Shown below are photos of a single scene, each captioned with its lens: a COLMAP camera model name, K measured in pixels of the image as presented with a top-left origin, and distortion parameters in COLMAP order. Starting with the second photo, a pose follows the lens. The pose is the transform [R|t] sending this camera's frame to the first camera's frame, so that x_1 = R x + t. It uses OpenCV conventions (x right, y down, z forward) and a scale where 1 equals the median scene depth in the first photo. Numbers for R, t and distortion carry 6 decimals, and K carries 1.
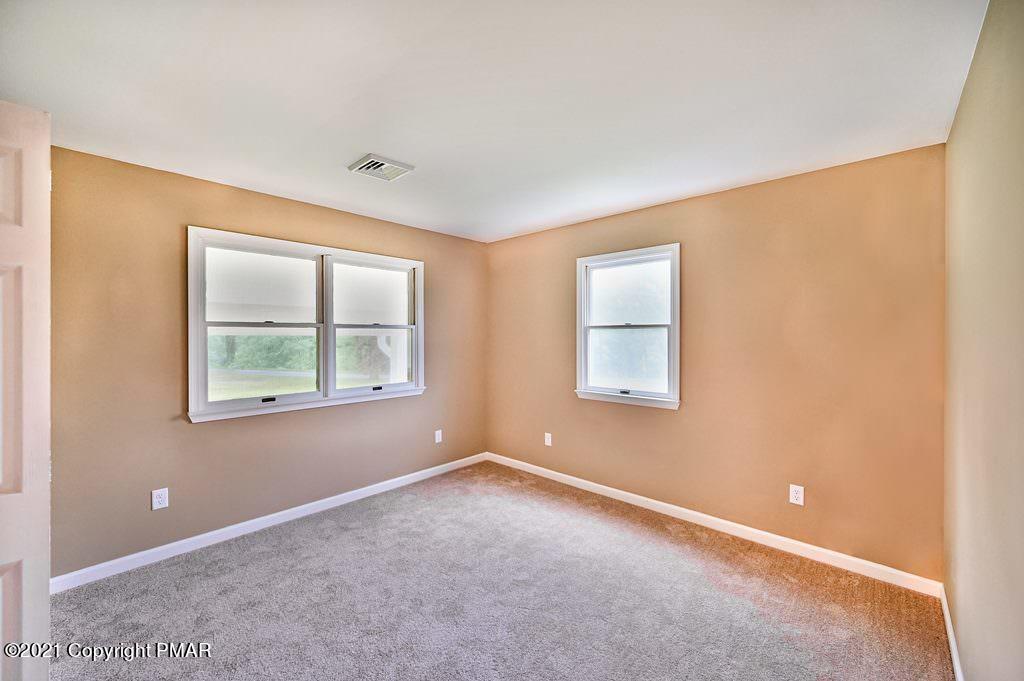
lens RADIAL K [[405.8, 0, 517.5], [0, 405.8, 341.0], [0, 0, 1]] dist [0.000926, 0.000582]
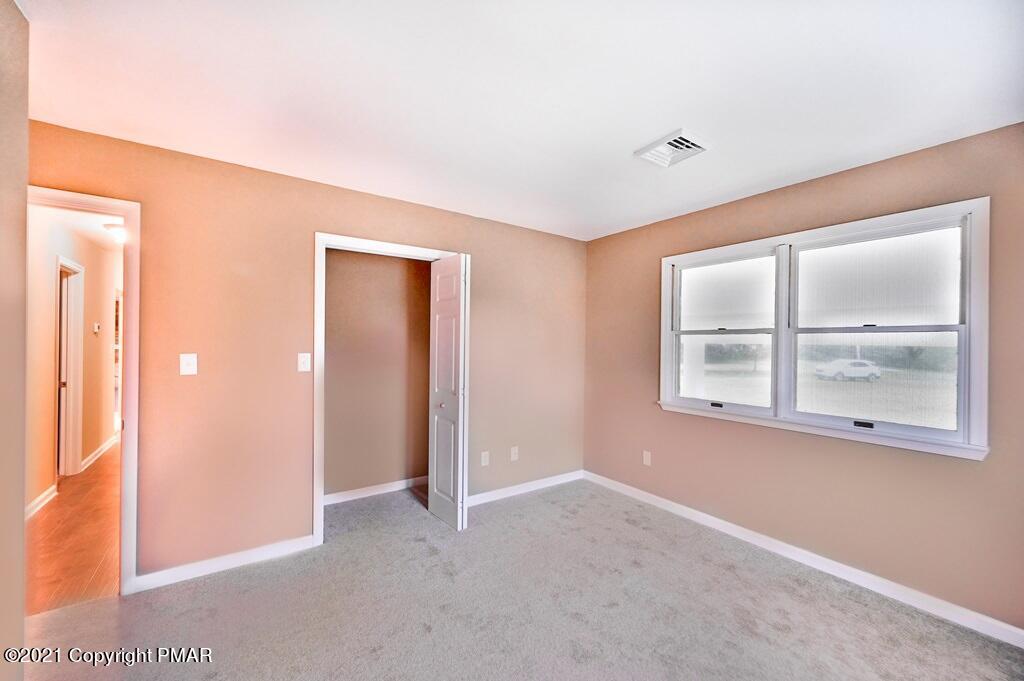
lens RADIAL K [[405.8, 0, 517.5], [0, 405.8, 341.0], [0, 0, 1]] dist [0.000926, 0.000582]
pose [[-0.205321, 0.002726, -0.978691, 0.464515], [-0.016045, 0.999852, 0.006151, -0.014748], [0.978563, 0.016966, -0.205247, 0.660149]]
